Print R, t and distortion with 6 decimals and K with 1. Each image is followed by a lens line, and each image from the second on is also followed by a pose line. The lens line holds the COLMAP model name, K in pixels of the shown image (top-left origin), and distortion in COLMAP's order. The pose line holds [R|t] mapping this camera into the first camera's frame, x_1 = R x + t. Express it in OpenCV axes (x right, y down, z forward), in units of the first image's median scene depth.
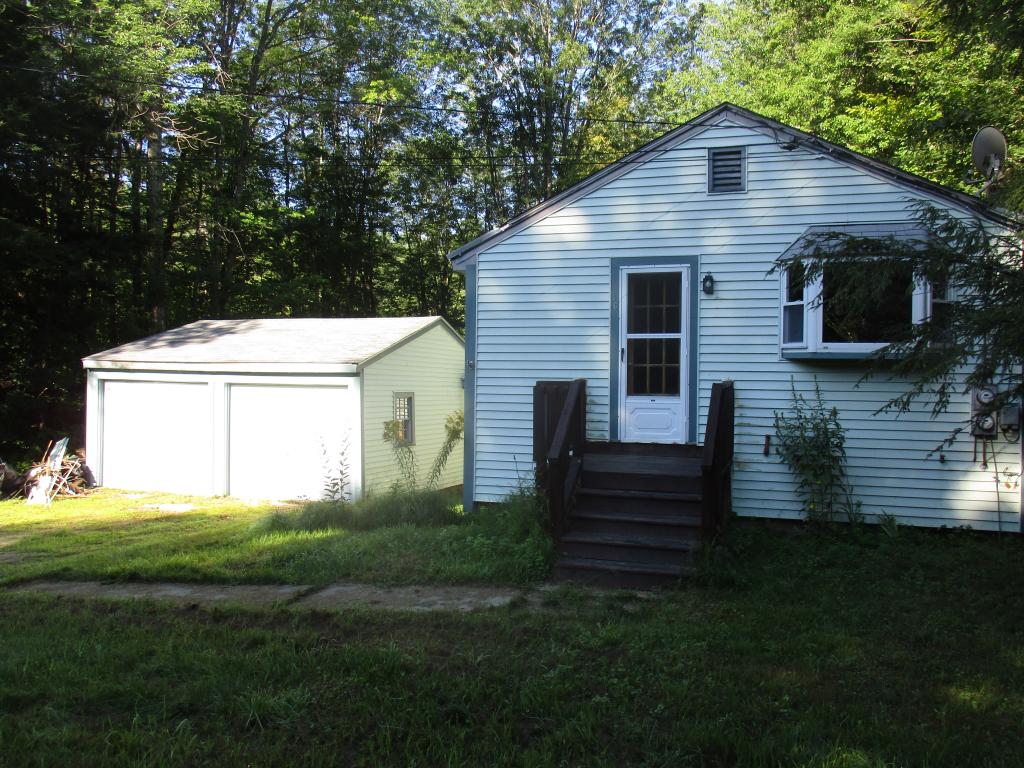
lens RADIAL K [[853.9, 0, 512.0], [0, 853.9, 382.5], [0, 0, 1]] dist [0.027729, 0.005274]
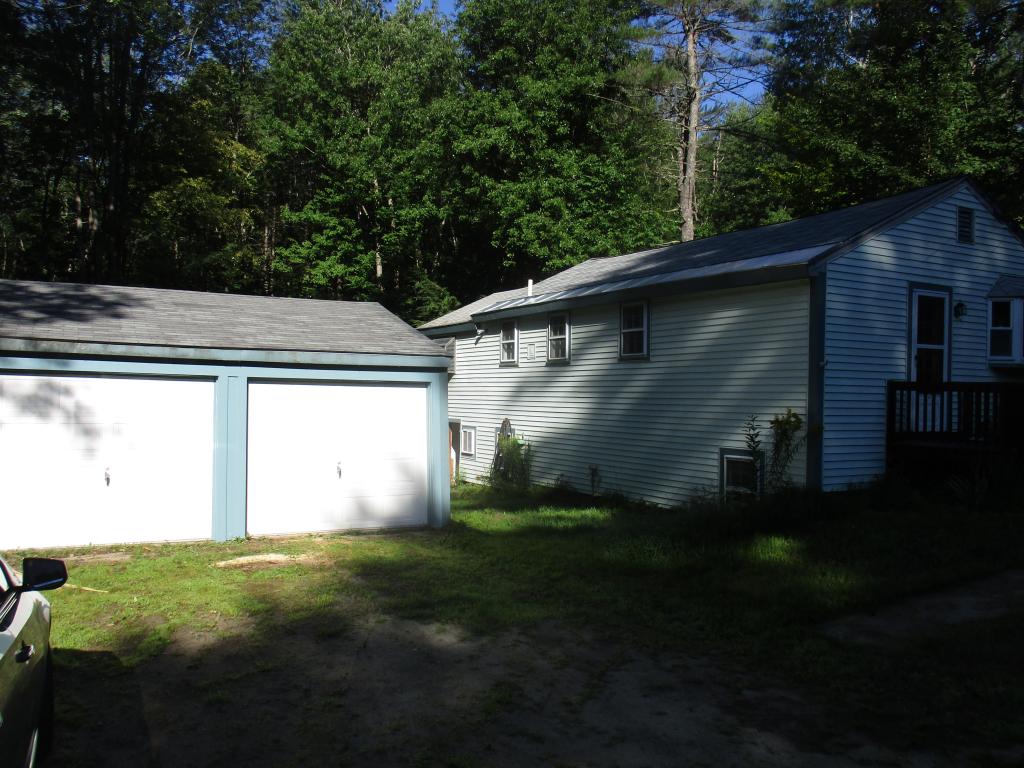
lens RADIAL K [[853.9, 0, 512.3], [0, 853.9, 388.4], [0, 0, 1]] dist [0.027729, 0.005274]
pose [[0.662517, 0.003771, 0.749037, -1.196091], [-0.009024, 0.999955, 0.002948, 0.008971], [-0.748993, -0.008712, 0.662521, 0.619800]]
